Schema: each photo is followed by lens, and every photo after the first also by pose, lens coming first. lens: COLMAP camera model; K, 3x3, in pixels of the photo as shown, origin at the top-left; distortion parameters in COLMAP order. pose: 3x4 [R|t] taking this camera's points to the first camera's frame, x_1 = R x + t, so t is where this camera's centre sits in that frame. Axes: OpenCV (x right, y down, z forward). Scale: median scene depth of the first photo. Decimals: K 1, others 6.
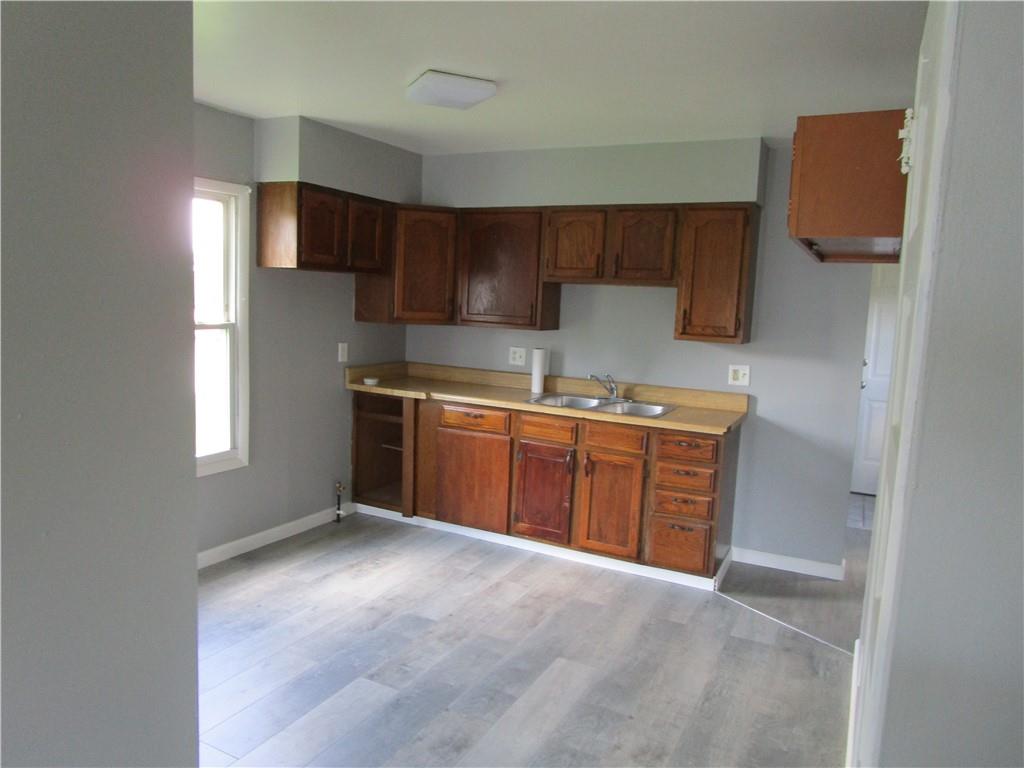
lens RADIAL K [[725.9, 0, 506.9], [0, 725.9, 380.7], [0, 0, 1]] dist [-0.038580, 0.016139]
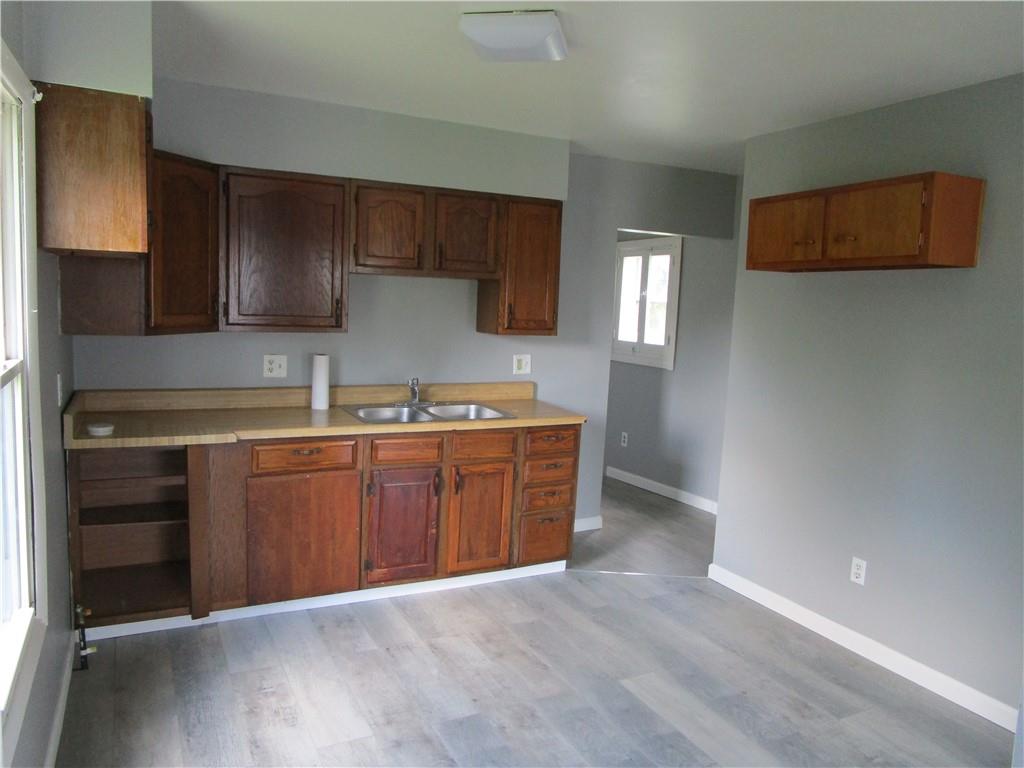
lens RADIAL K [[725.9, 0, 506.9], [0, 725.9, 383.0], [0, 0, 1]] dist [-0.038580, 0.016139]
pose [[0.583042, -0.118870, 0.803699, -0.556411], [0.076296, 0.992878, 0.091501, -0.081170], [-0.808852, 0.007970, 0.587959, 0.419655]]
